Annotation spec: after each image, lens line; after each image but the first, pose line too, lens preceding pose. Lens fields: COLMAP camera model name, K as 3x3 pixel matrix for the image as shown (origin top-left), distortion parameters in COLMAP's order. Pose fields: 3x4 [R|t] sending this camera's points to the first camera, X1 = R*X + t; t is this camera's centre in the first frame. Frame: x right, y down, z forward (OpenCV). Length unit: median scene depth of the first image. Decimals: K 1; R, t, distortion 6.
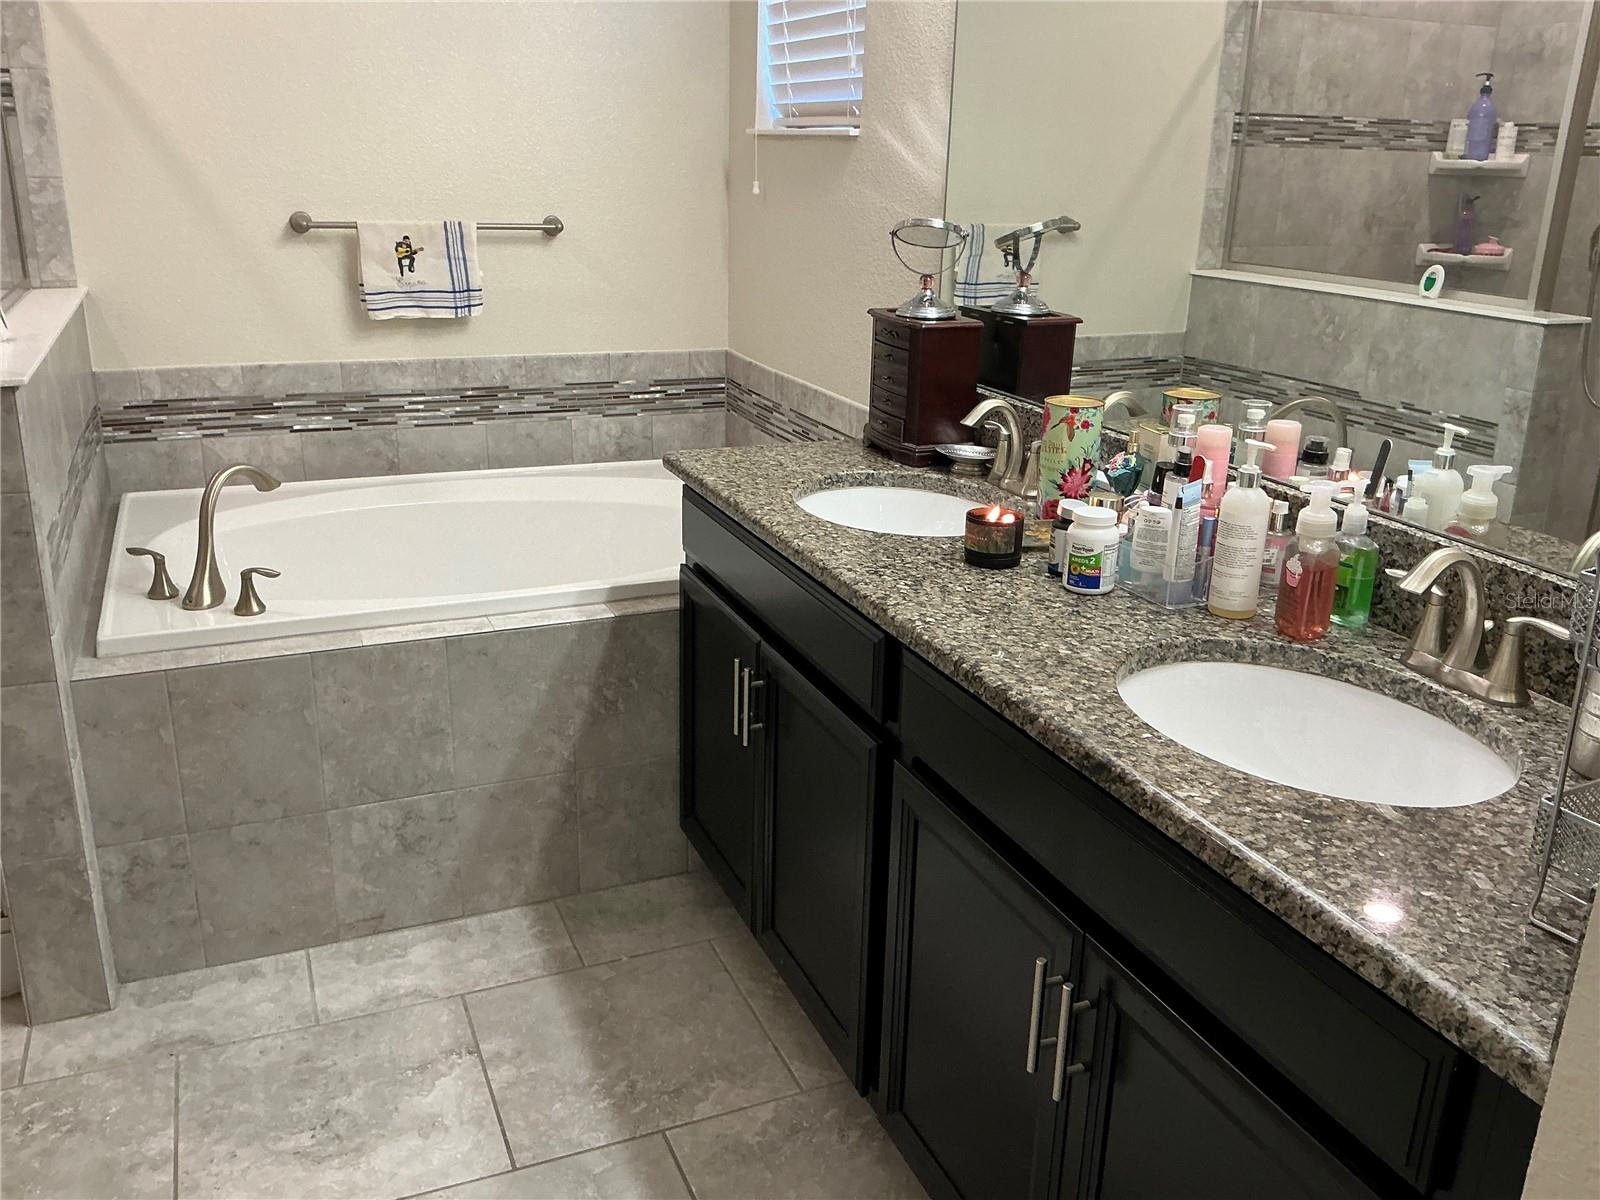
lens RADIAL K [[1337.1, 0, 804.0], [0, 1337.1, 594.2], [0, 0, 1]] dist [0.135193, -0.266800]
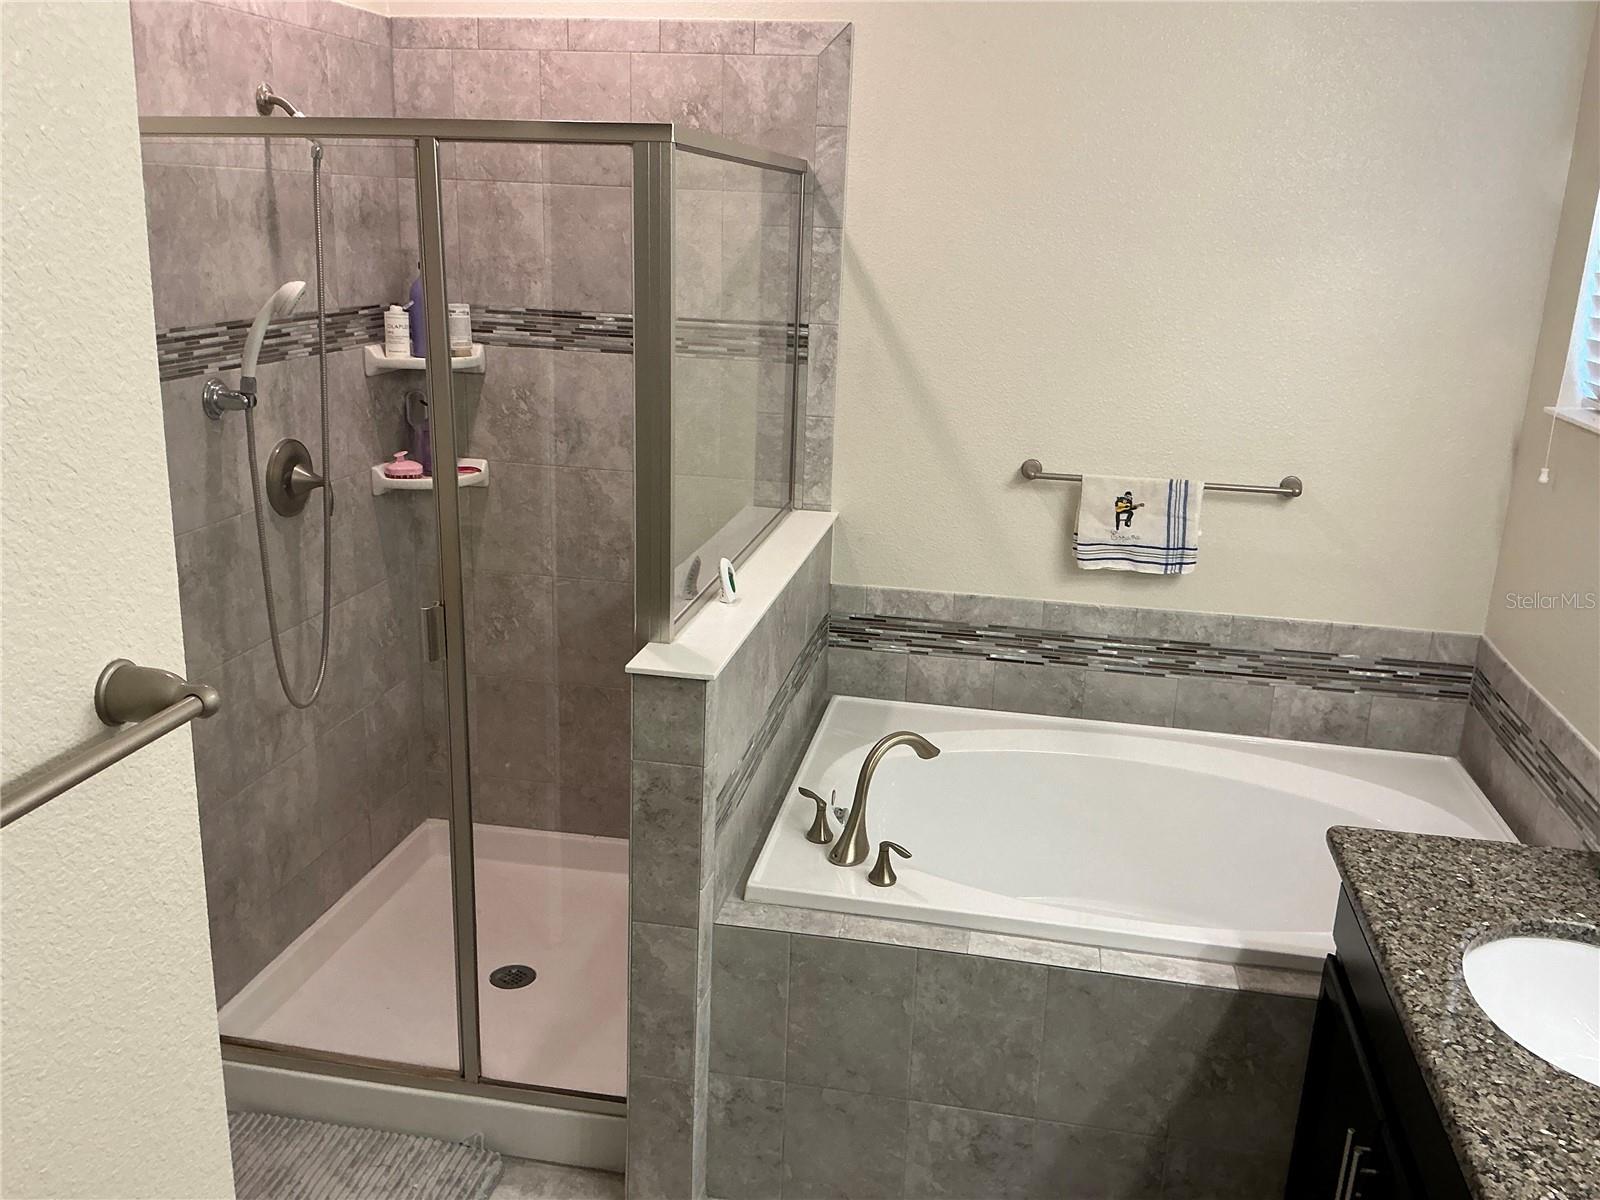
lens RADIAL K [[1337.1, 0, 804.0], [0, 1337.1, 594.2], [0, 0, 1]] dist [0.135193, -0.266800]
pose [[0.835953, 0.160645, -0.524762, 0.037192], [-0.193160, 0.981140, -0.007350, -0.139950], [0.513684, 0.107507, 0.851217, 0.050261]]
